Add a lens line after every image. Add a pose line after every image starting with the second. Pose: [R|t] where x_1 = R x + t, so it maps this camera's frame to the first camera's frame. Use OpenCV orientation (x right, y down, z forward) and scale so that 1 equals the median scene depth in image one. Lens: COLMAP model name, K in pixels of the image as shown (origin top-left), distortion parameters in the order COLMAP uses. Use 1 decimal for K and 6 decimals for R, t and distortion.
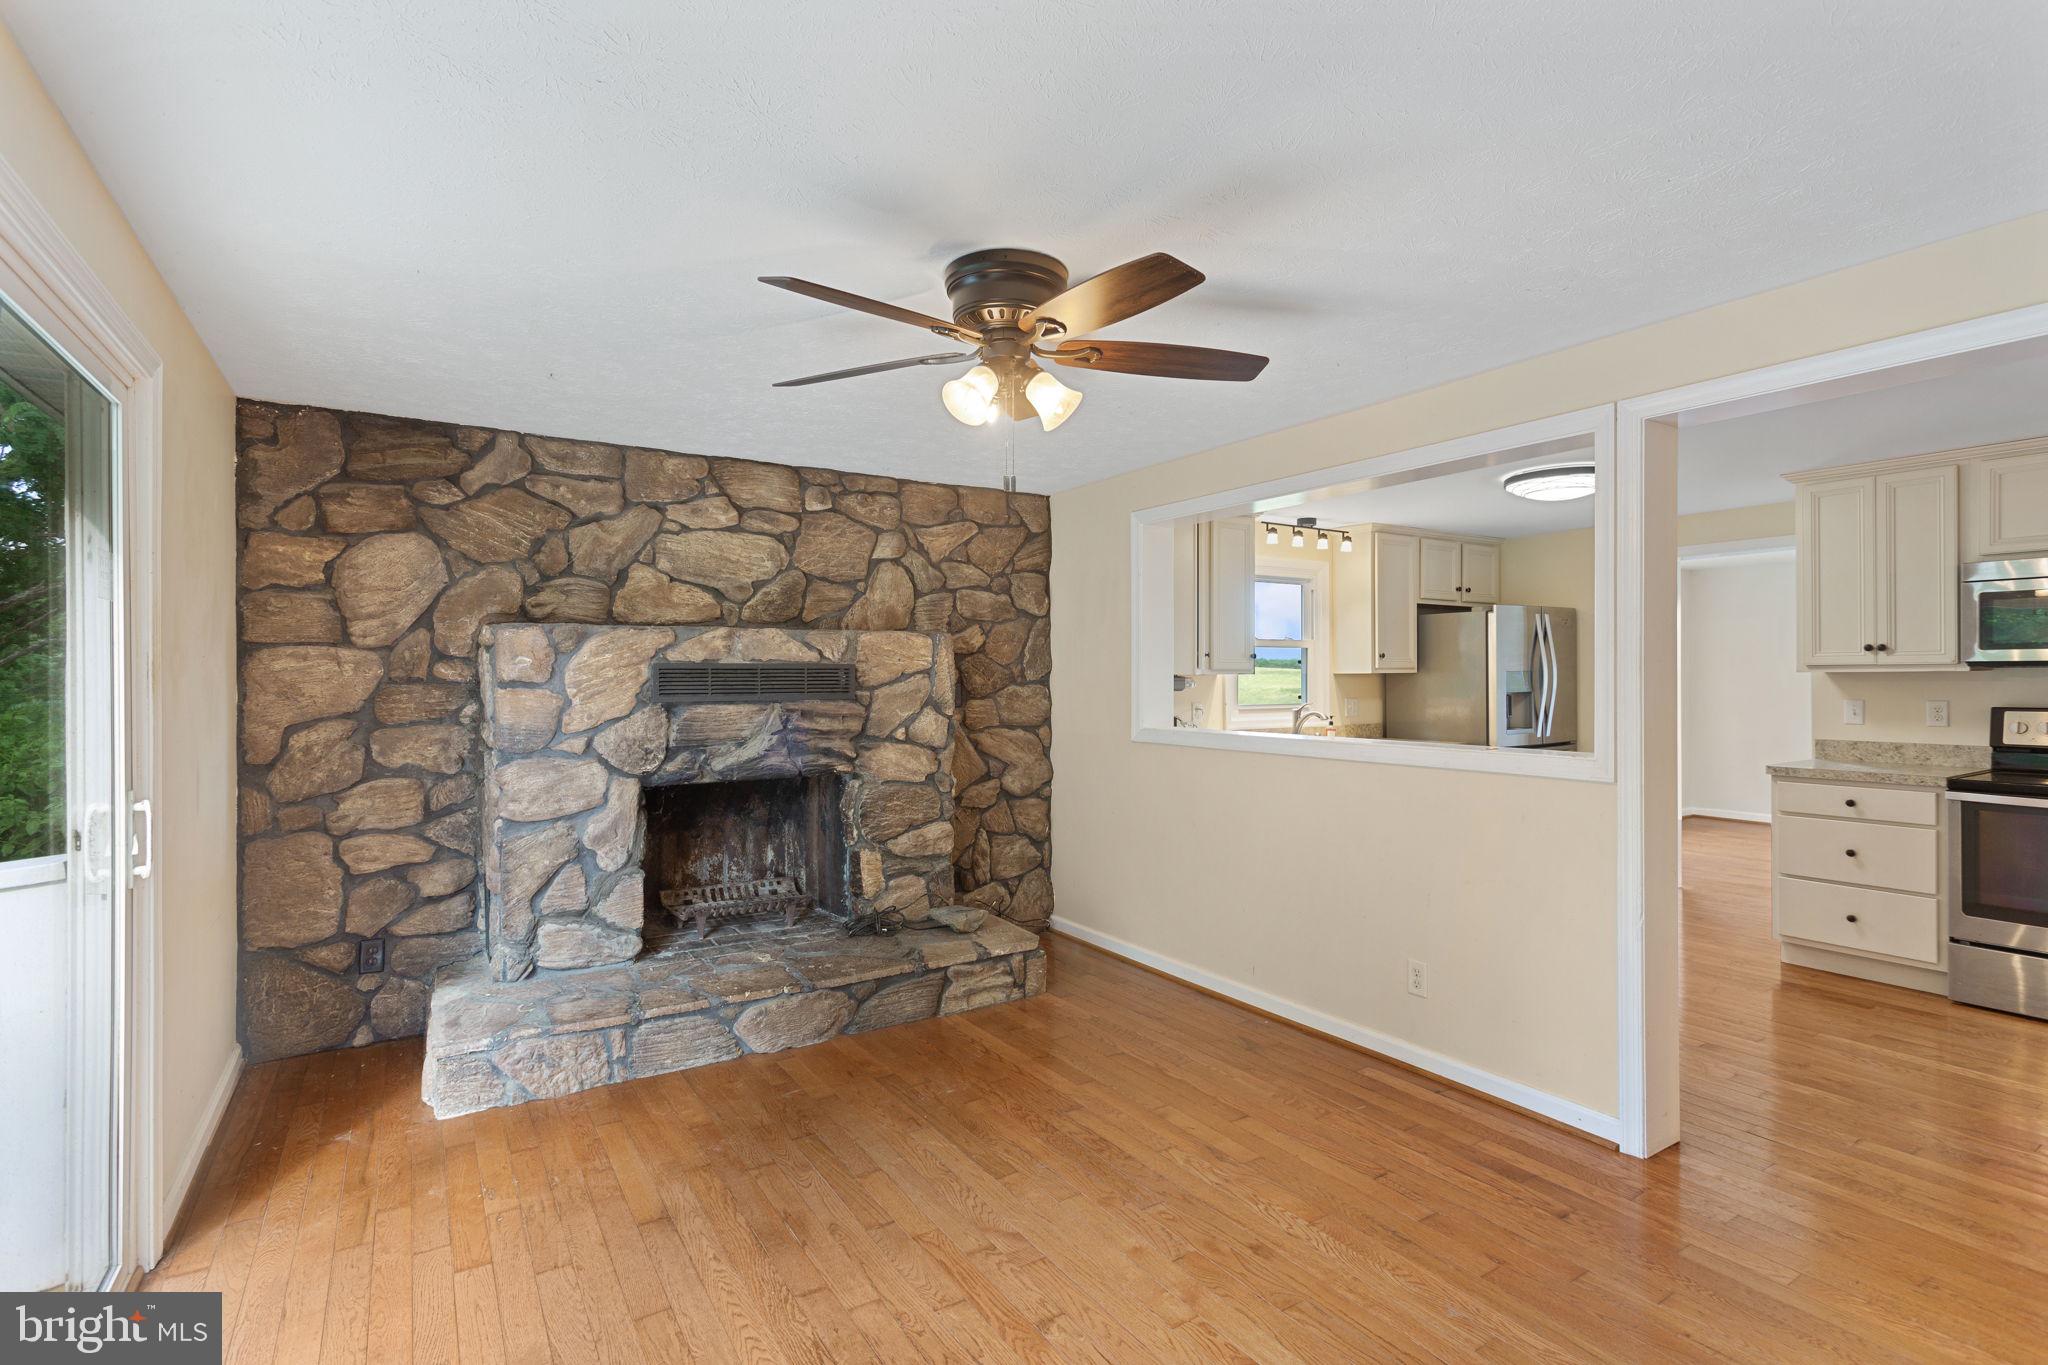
lens RADIAL K [[1012.5, 0, 1026.0], [0, 1012.5, 680.7], [0, 0, 1]] dist [-0.014993, 0.001373]
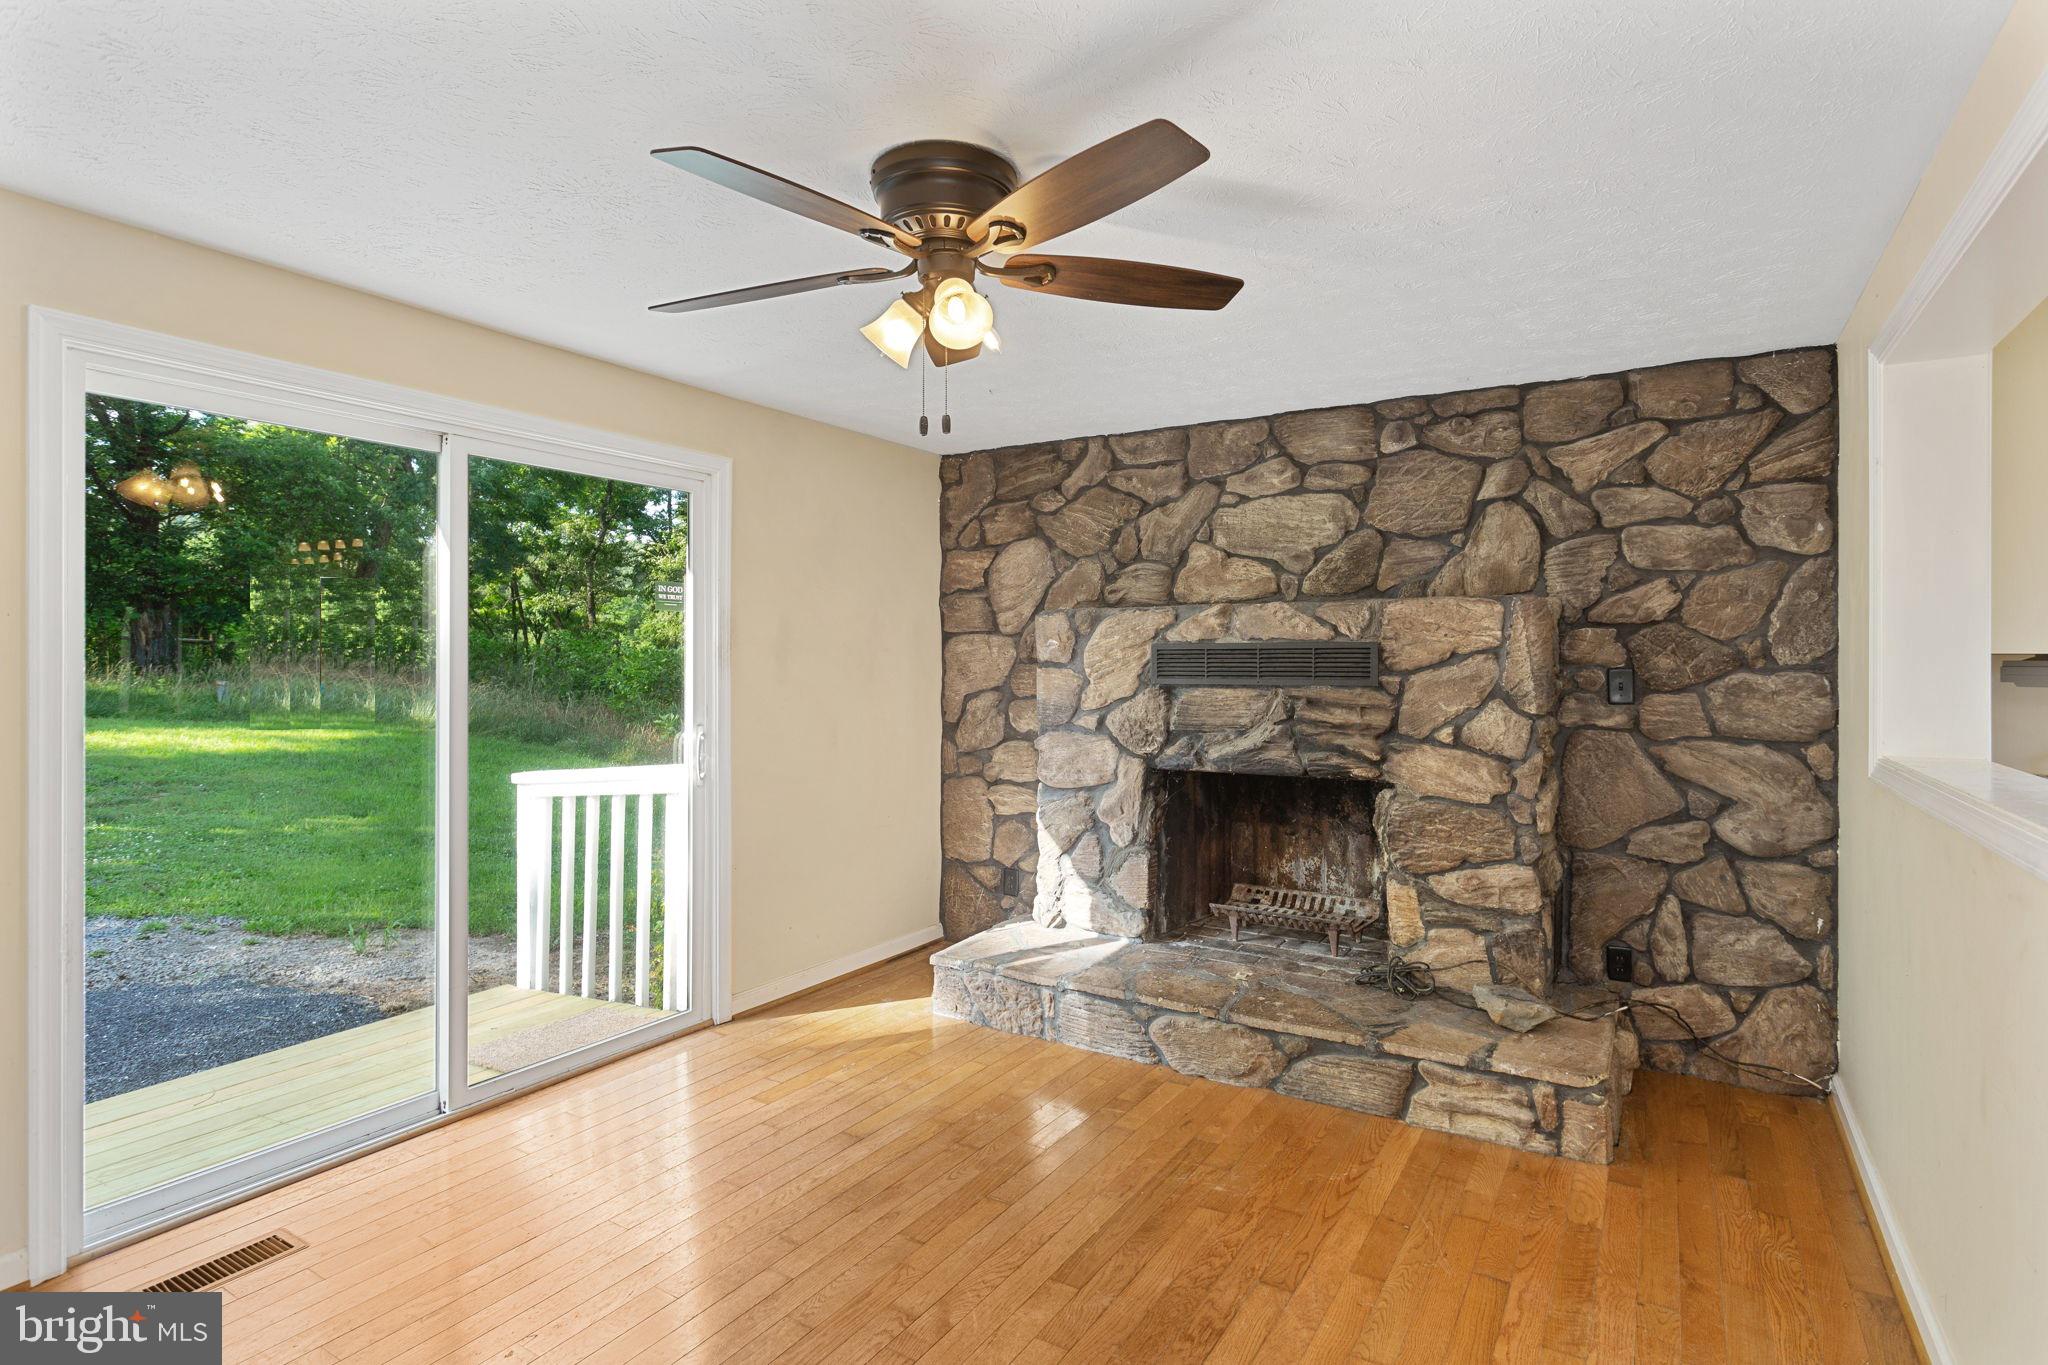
lens RADIAL K [[1063.3, 0, 1018.2], [0, 1063.3, 664.3], [0, 0, 1]] dist [-0.019712, 0.003887]
pose [[0.397233, 0.004886, -0.917705, 0.481555], [-0.005324, 0.999981, 0.003019, 0.000025], [0.917702, 0.003686, 0.397252, 0.419645]]
